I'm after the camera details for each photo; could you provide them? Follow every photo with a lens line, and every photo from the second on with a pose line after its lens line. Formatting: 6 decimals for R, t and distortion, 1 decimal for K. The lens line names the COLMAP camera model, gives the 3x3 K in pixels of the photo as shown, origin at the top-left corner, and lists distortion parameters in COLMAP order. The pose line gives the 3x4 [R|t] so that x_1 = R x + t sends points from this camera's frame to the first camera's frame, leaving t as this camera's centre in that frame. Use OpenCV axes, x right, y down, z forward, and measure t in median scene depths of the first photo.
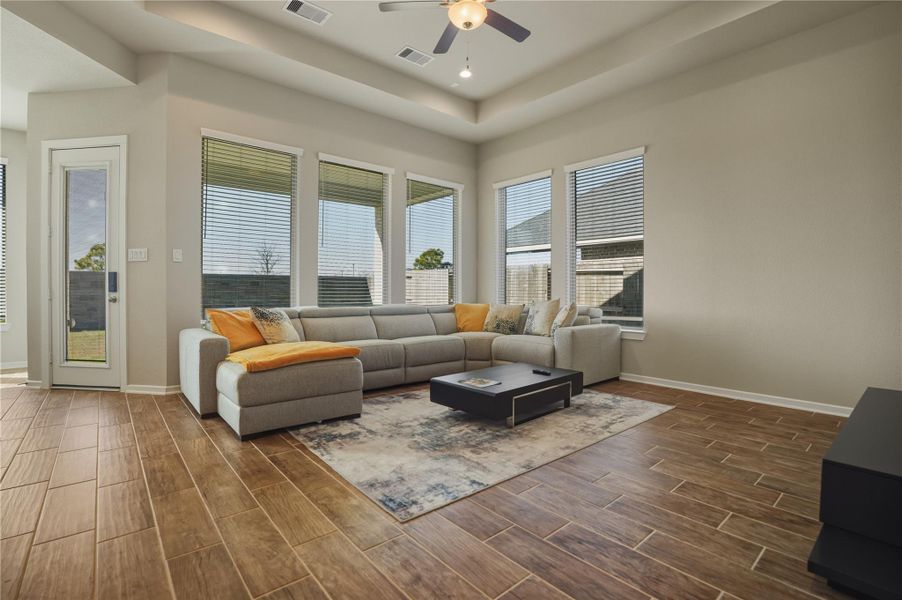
lens RADIAL K [[415.3, 0, 452.0], [0, 415.3, 305.7], [0, 0, 1]] dist [-0.071101, 0.019562]
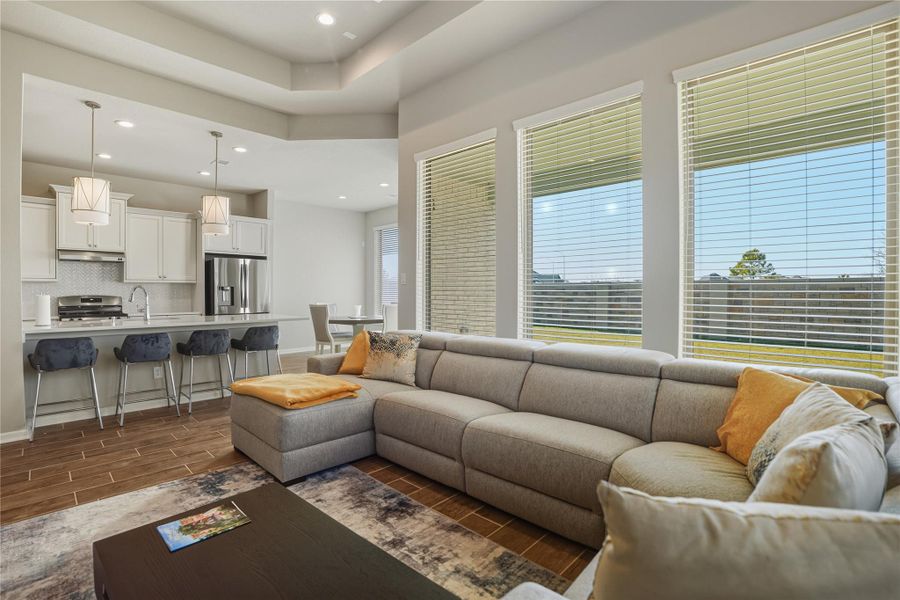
lens RADIAL K [[414.4, 0, 451.0], [0, 414.4, 305.7], [0, 0, 1]] dist [-0.071101, 0.019562]
pose [[0.104491, 0.024703, -0.994219, 0.653426], [-0.031023, 0.999286, 0.021569, -0.114992], [0.994042, 0.028589, 0.105182, 1.425809]]
